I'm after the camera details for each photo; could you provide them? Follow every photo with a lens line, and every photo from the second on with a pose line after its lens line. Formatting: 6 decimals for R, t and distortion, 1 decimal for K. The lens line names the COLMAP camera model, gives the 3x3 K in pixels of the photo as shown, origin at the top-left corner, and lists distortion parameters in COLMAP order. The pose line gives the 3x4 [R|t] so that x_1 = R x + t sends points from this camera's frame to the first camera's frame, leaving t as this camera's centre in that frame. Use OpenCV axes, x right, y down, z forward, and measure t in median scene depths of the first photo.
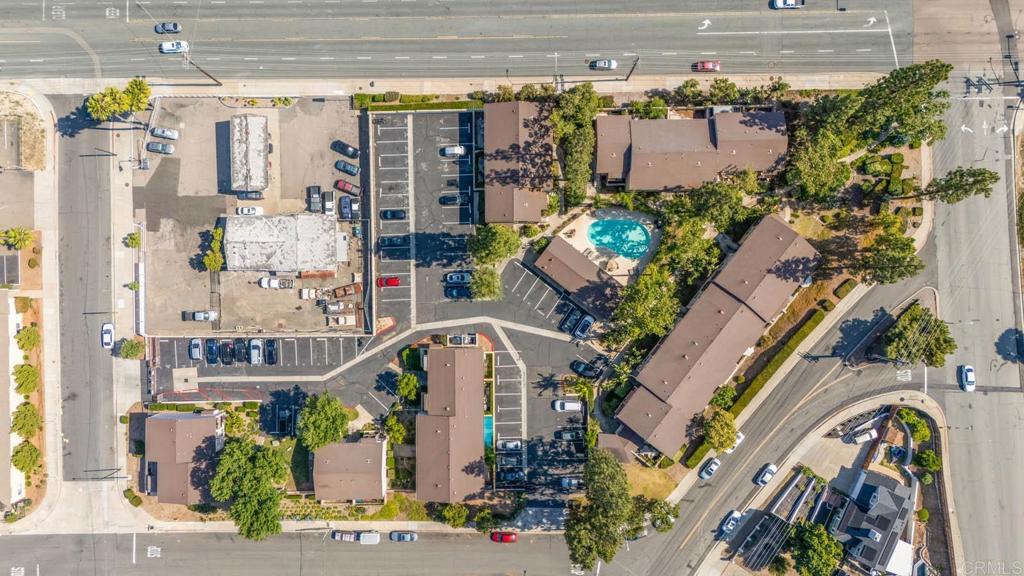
lens RADIAL K [[749.7, 0, 509.7], [0, 749.7, 284.7], [0, 0, 1]] dist [0.073823, -0.066294]
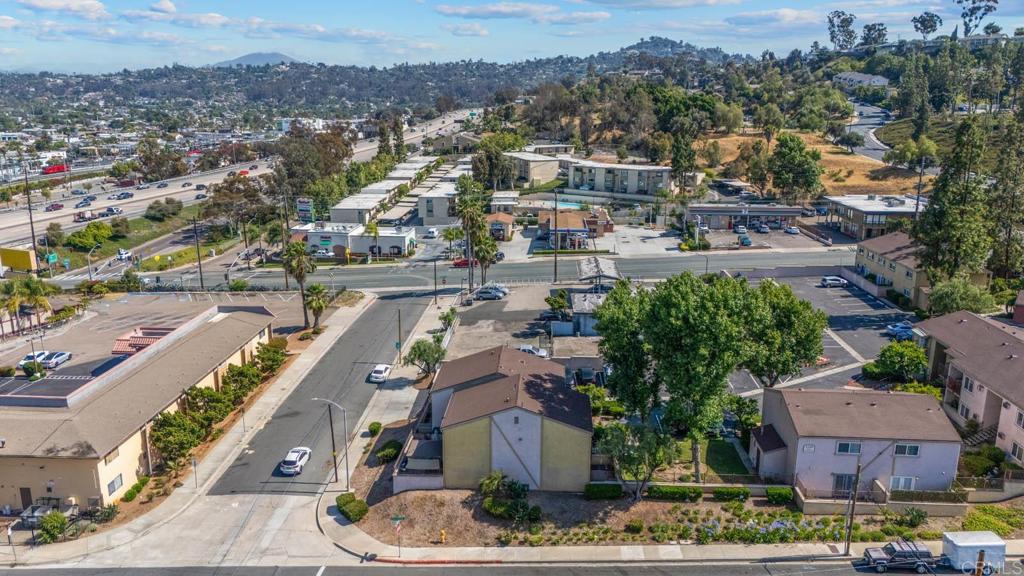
lens RADIAL K [[749.7, 0, 511.9], [0, 749.7, 293.9], [0, 0, 1]] dist [0.073823, -0.066294]
pose [[0.998013, -0.002776, -0.062955, -0.375332], [-0.060333, 0.246294, -0.967315, 0.661295], [0.018191, 0.969191, 0.245637, 0.780519]]
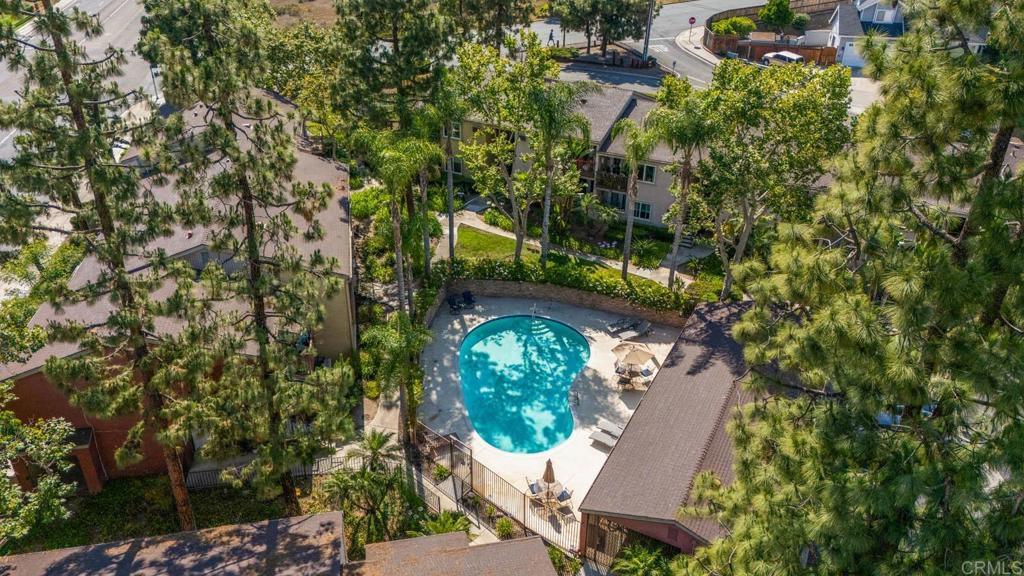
lens RADIAL K [[749.7, 0, 504.8], [0, 749.7, 281.7], [0, 0, 1]] dist [0.073823, -0.066294]
pose [[-0.174830, -0.500460, 0.847924, -0.069801], [0.984427, -0.072779, 0.160020, -0.110115], [-0.018373, 0.862695, 0.505390, 0.817781]]
